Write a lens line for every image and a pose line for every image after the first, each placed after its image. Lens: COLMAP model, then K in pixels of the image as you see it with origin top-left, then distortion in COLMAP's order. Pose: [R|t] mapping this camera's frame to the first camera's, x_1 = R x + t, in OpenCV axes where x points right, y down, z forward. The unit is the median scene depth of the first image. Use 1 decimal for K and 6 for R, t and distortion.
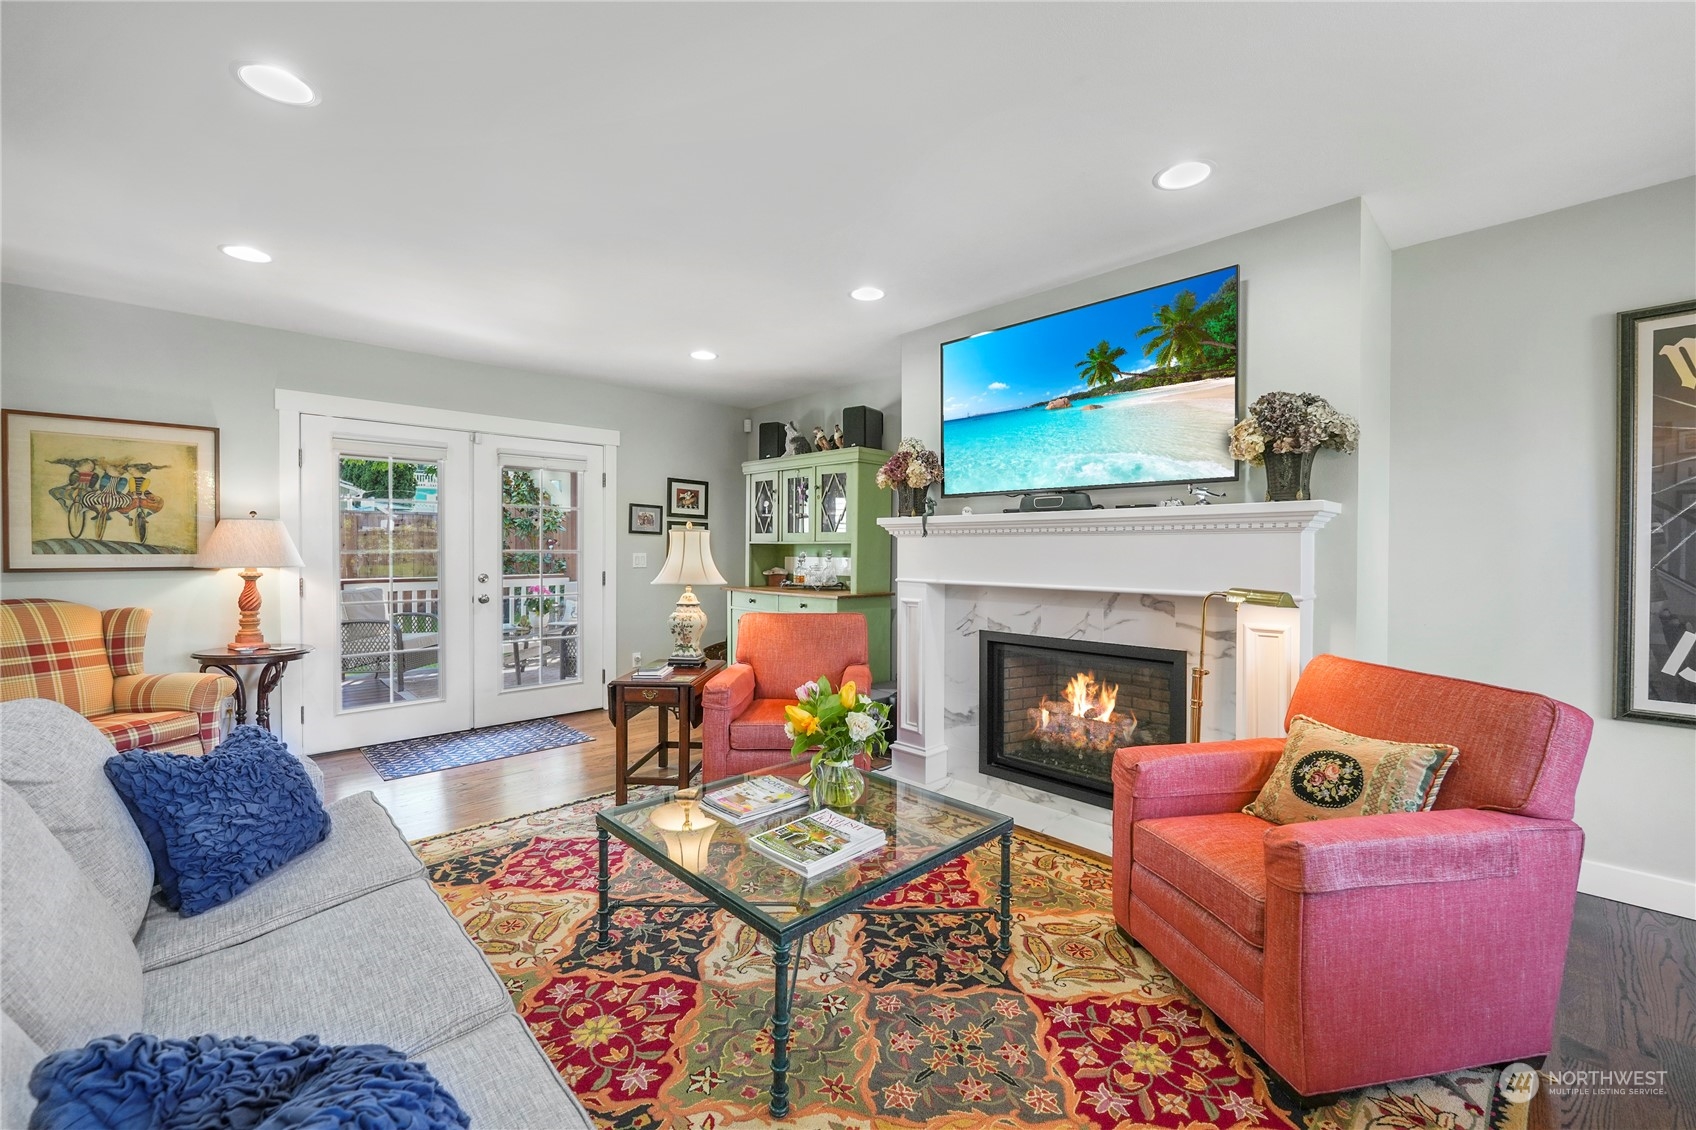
lens RADIAL K [[693.6, 0, 843.5], [0, 693.6, 543.6], [0, 0, 1]] dist [0.002242, -0.002520]
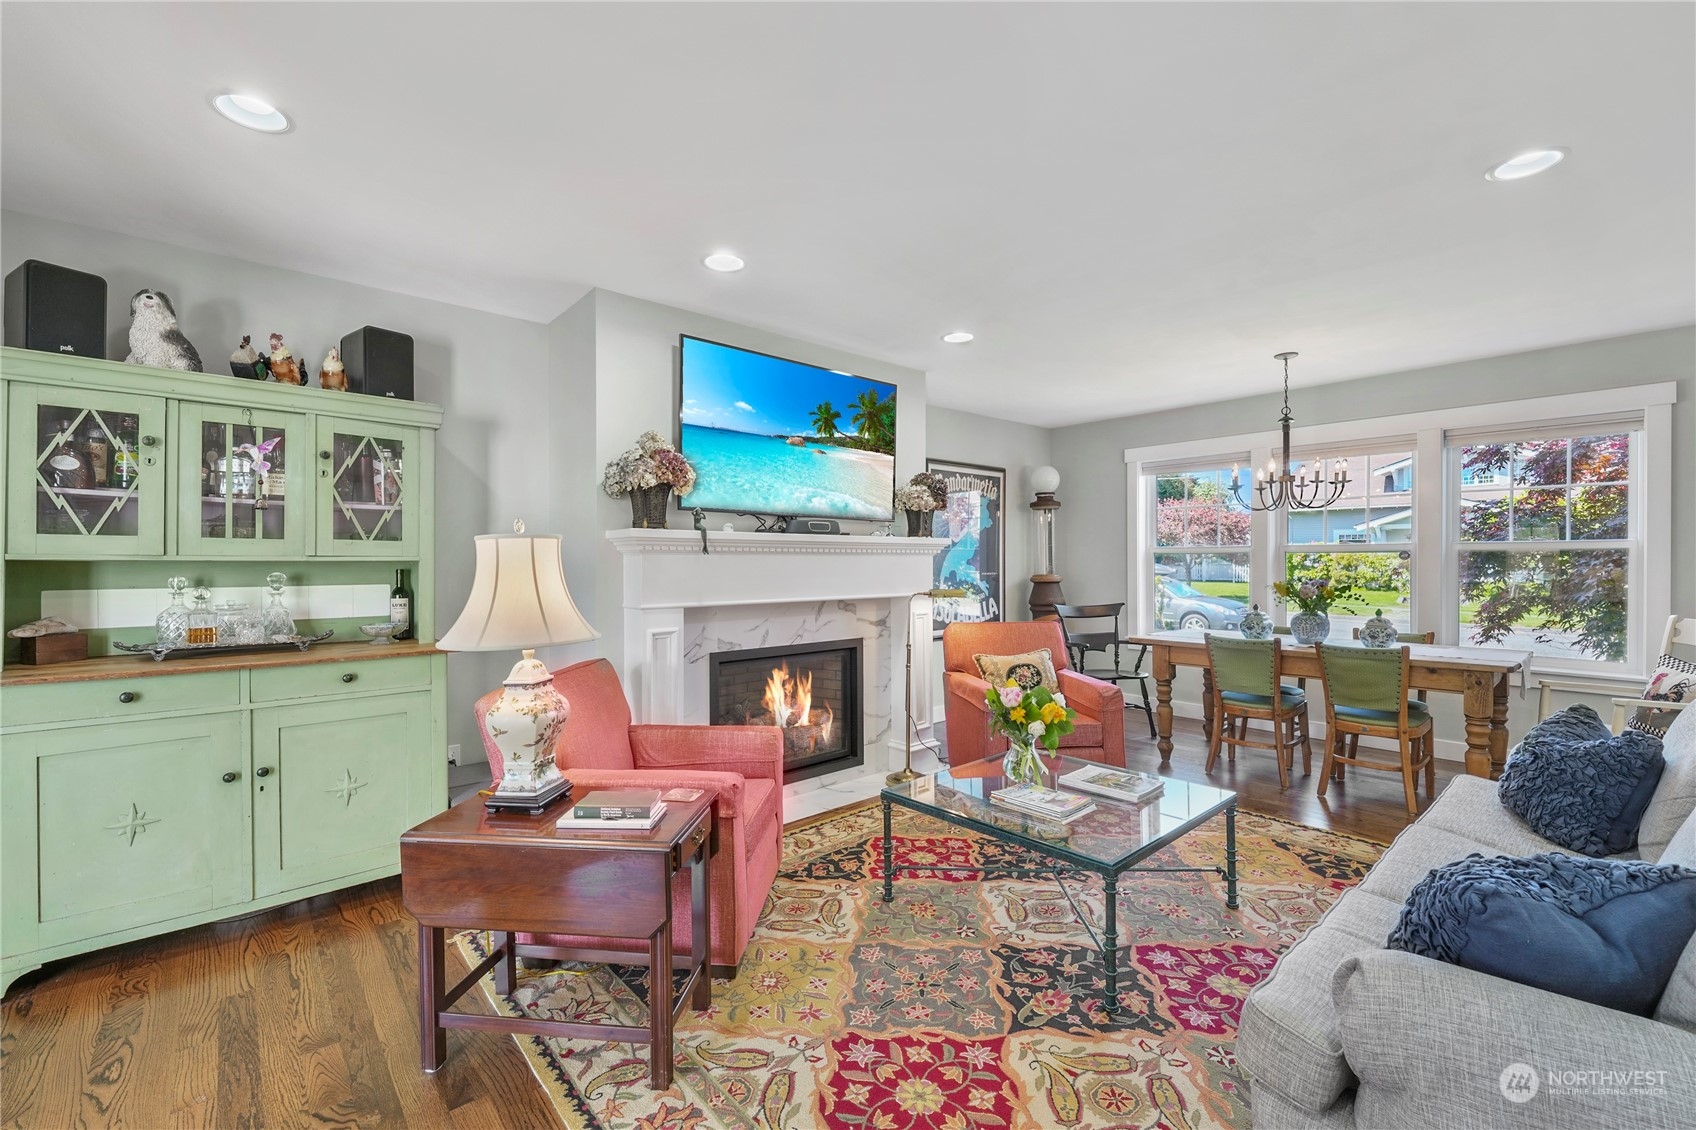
lens RADIAL K [[714.7, 0, 840.2], [0, 714.7, 544.1], [0, 0, 1]] dist [0.000752, -0.000161]
pose [[0.029192, 0.023084, 0.999307, -0.783890], [-0.005053, 0.999724, -0.022946, -0.002821], [-0.999561, -0.004379, 0.029301, 0.800332]]
